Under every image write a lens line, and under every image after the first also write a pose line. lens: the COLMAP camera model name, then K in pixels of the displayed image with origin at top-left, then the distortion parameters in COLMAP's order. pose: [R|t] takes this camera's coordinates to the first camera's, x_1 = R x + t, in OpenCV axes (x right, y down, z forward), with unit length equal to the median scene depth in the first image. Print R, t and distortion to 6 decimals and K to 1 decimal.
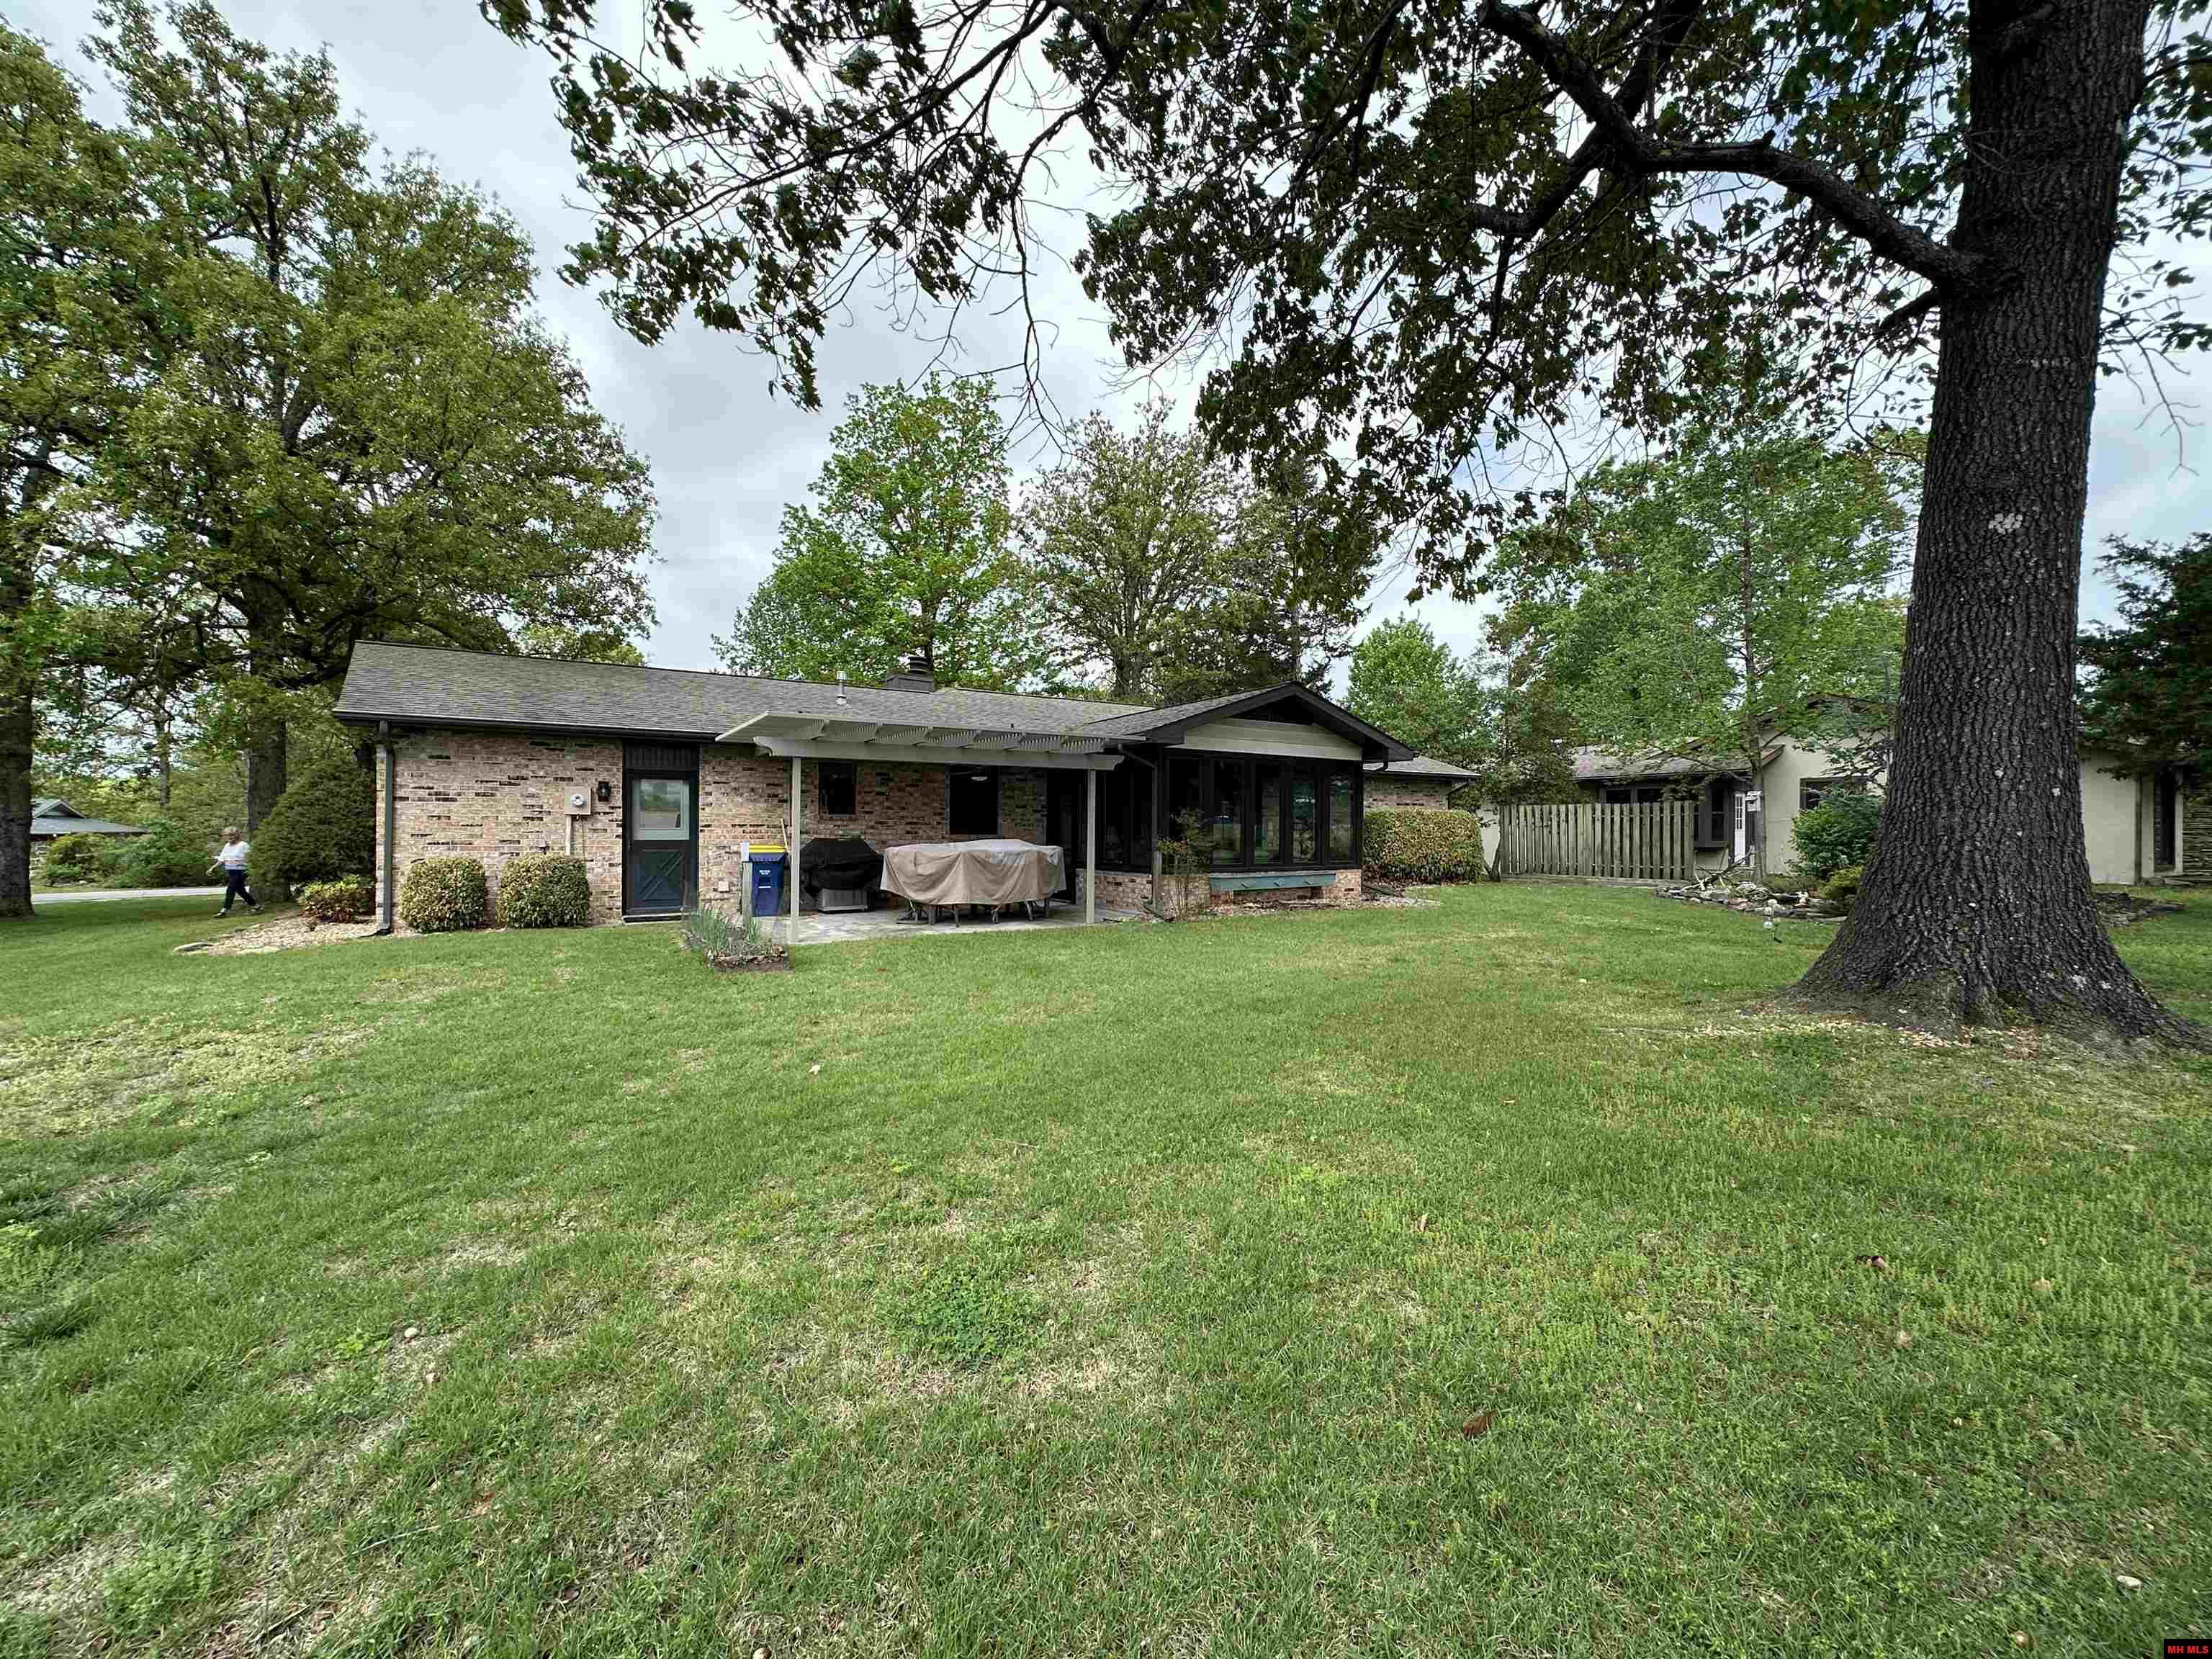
lens RADIAL K [[882.4, 0, 1106.0], [0, 882.4, 829.5], [0, 0, 1]] dist [0.000719, 0.000368]
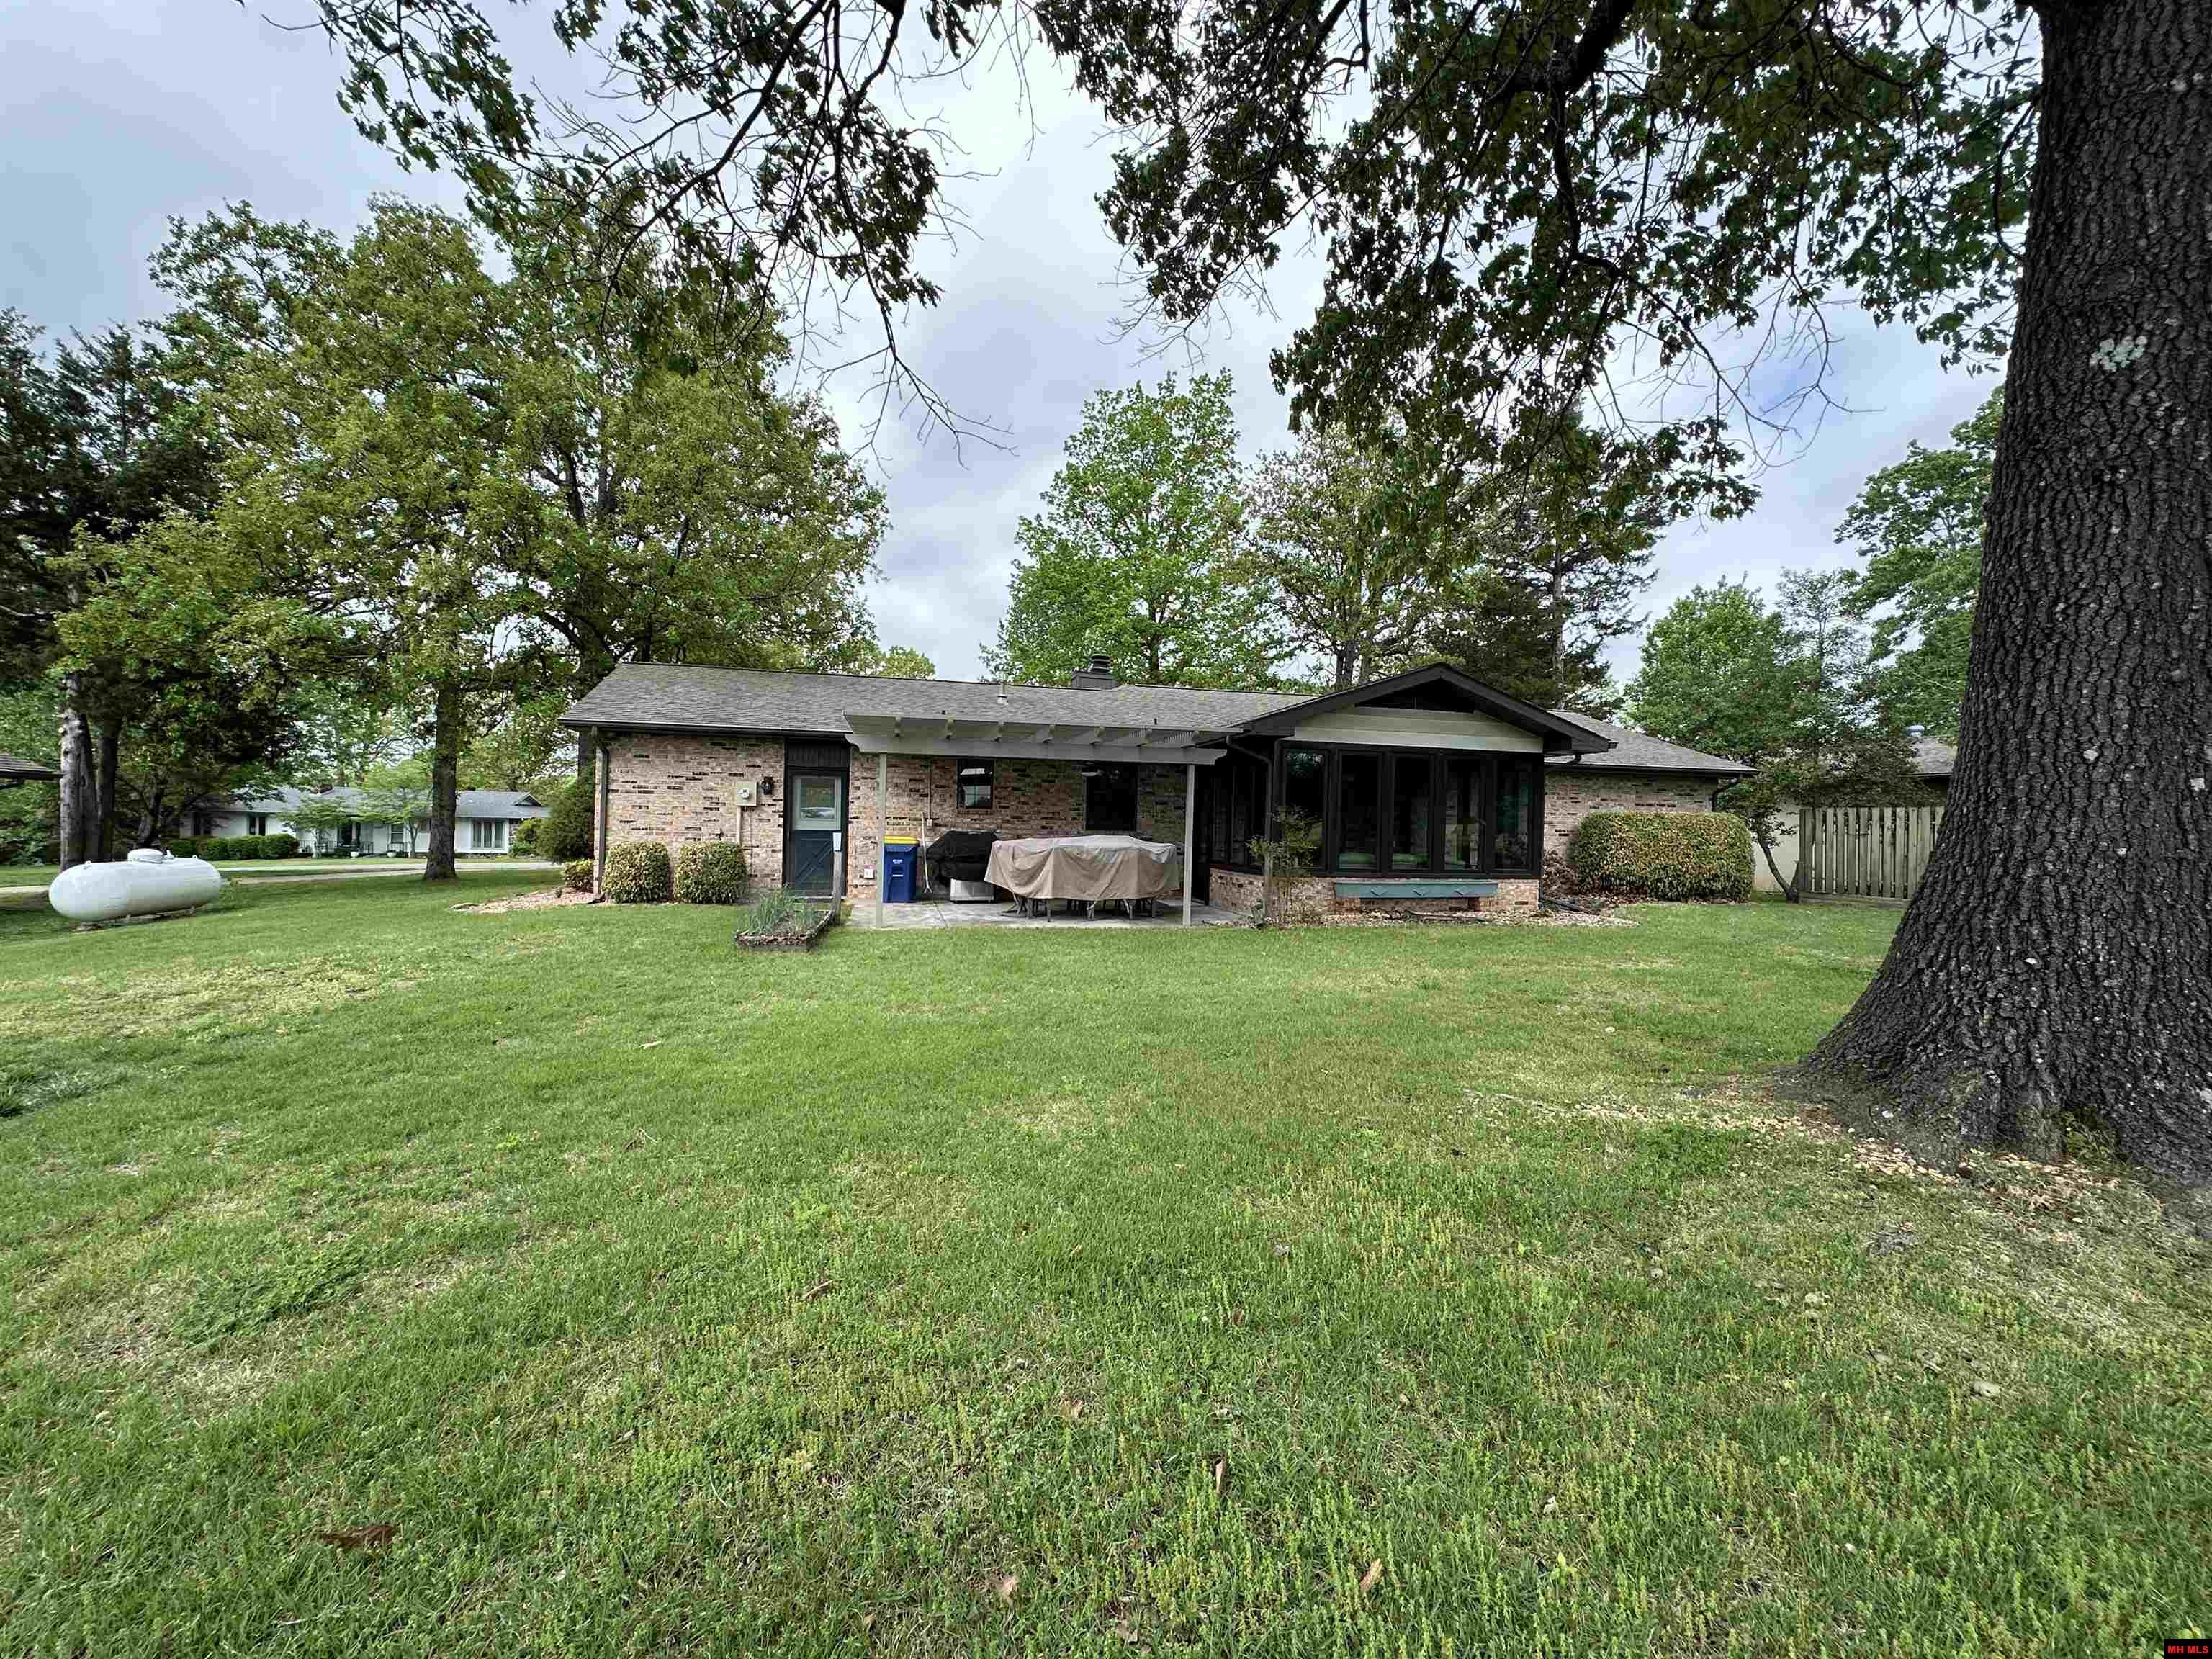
lens RADIAL K [[883.3, 0, 1106.0], [0, 883.3, 829.5], [0, 0, 1]] dist [0.000810, -0.000251]
pose [[0.947355, 0.018616, -0.319645, 0.196884], [-0.018029, 0.999826, 0.004798, -0.000277], [0.319678, 0.001217, 0.947525, 0.065231]]
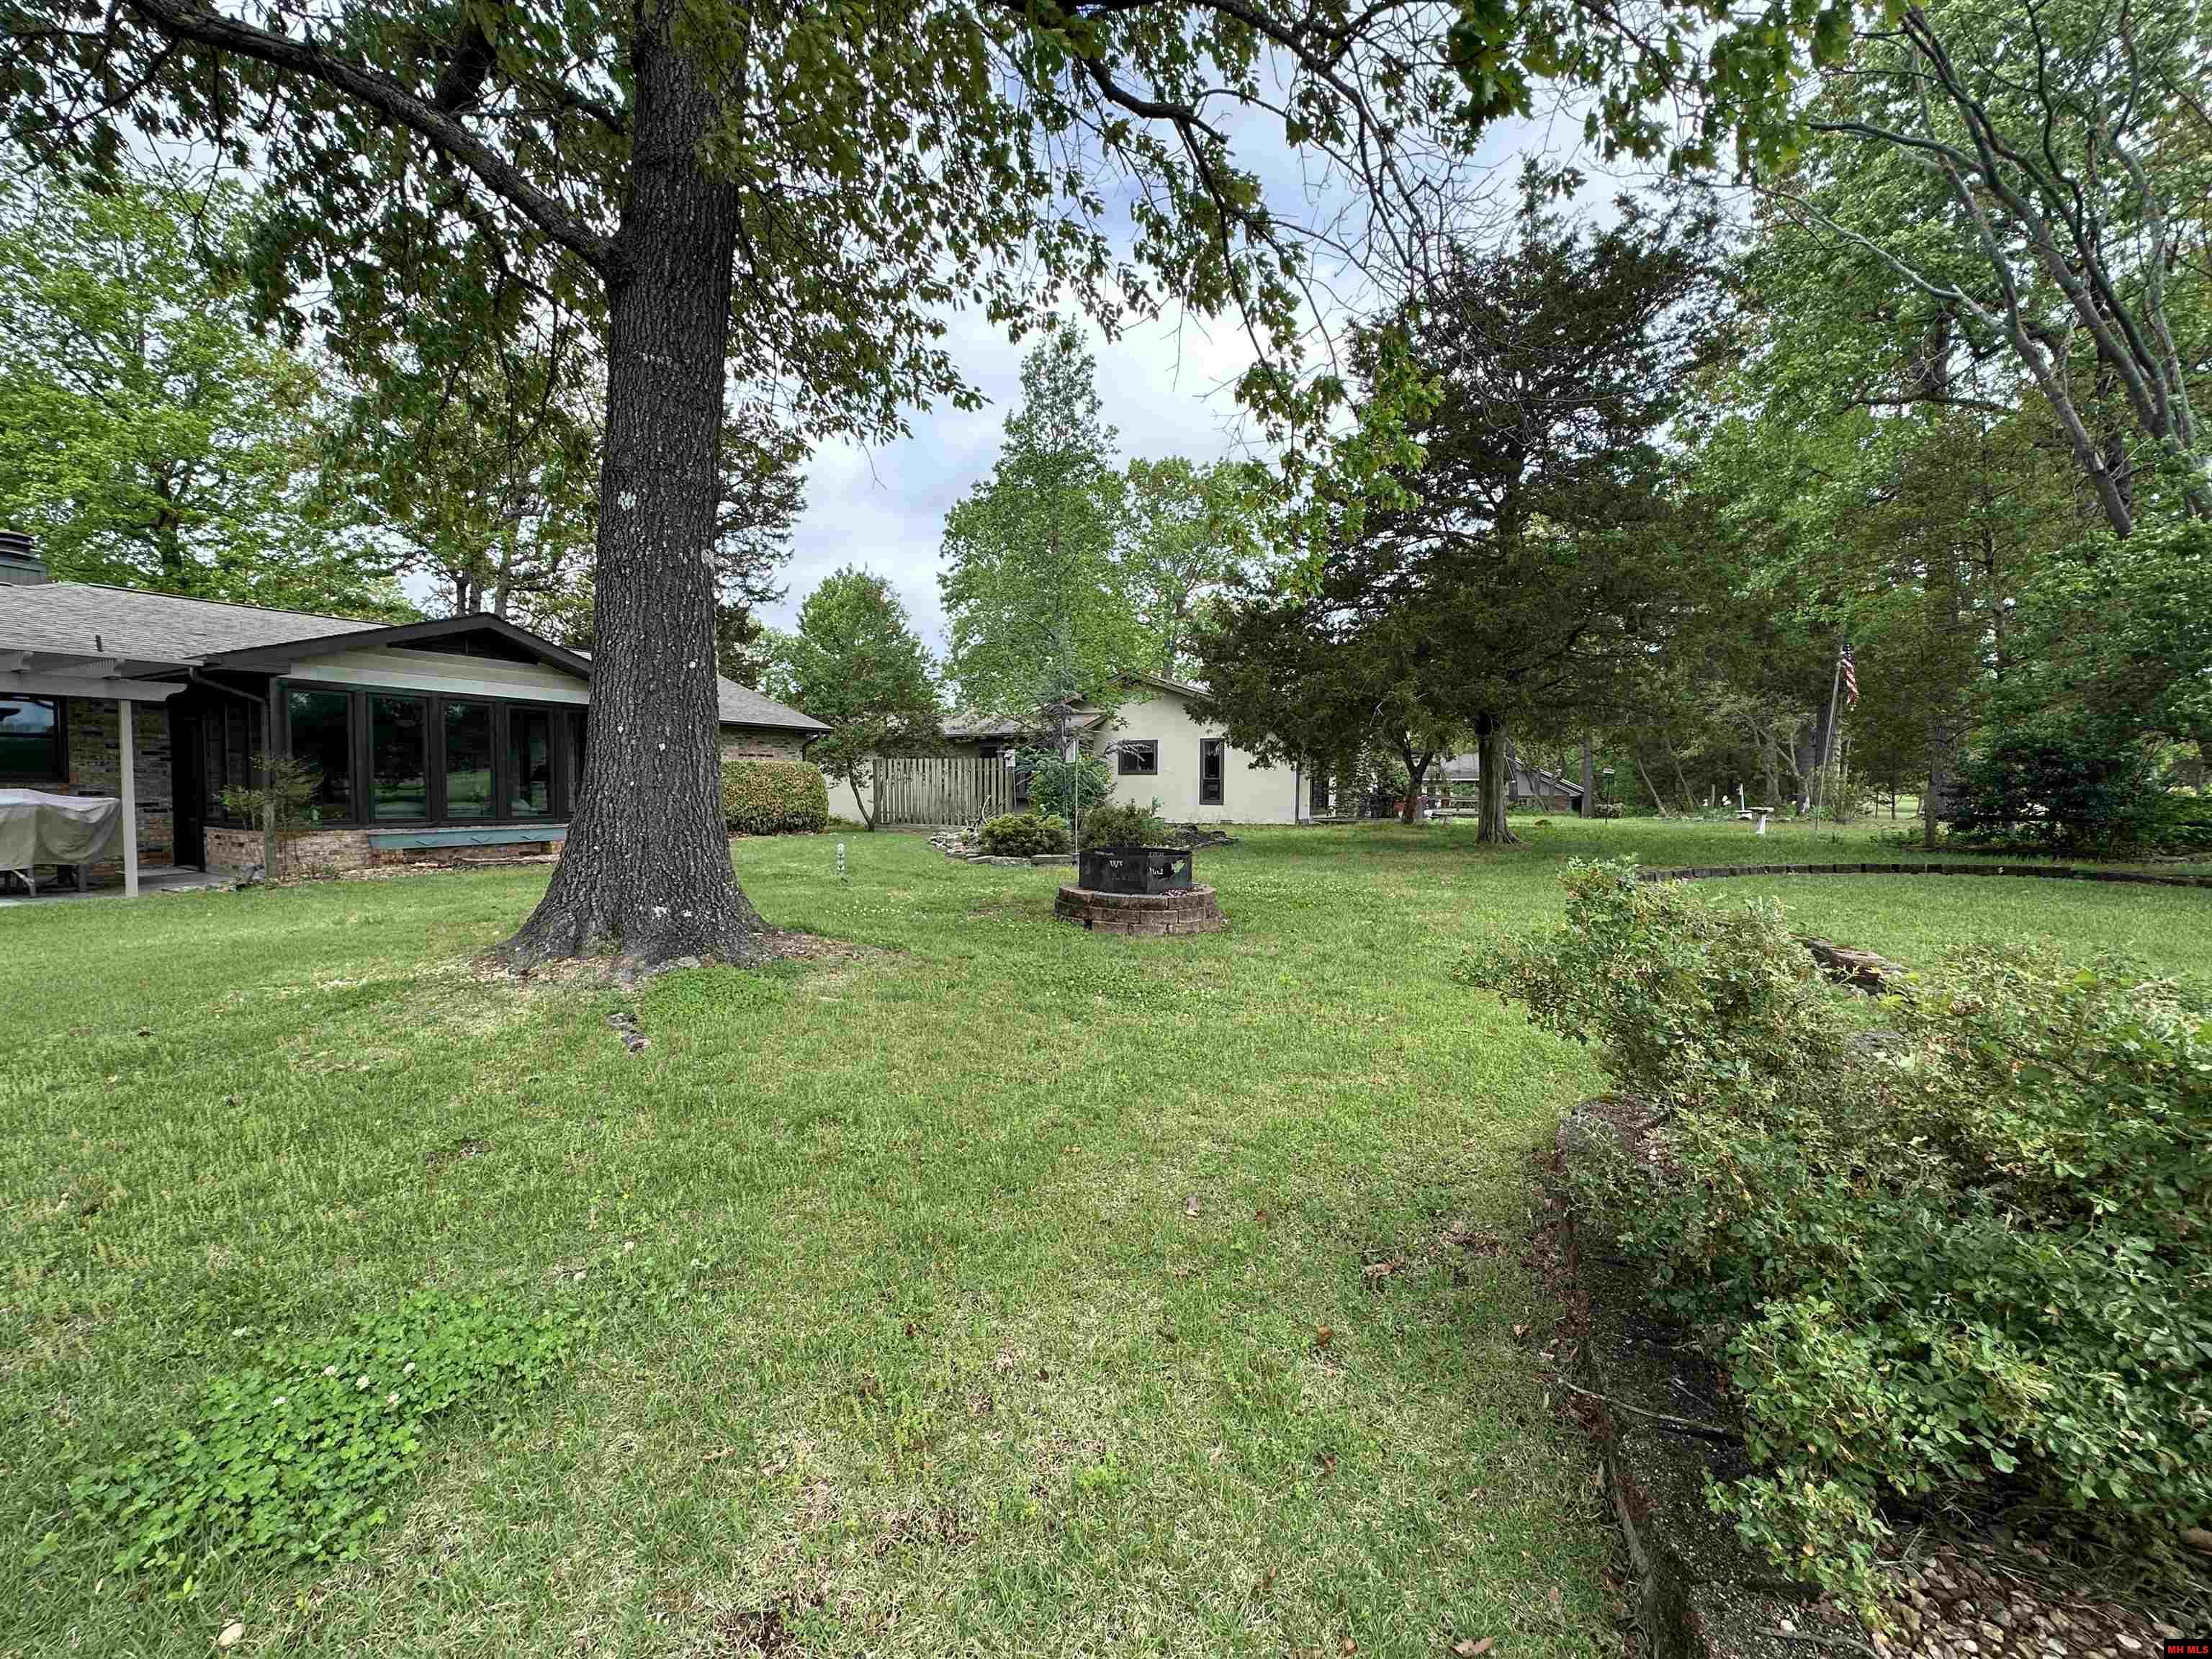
lens RADIAL K [[882.4, 0, 1106.0], [0, 882.4, 829.5], [0, 0, 1]] dist [0.000719, 0.000368]
pose [[0.881227, -0.019095, 0.472308, 0.365725], [-0.006543, 0.998595, 0.052579, 0.000109], [-0.472649, -0.049424, 0.879864, -0.096579]]
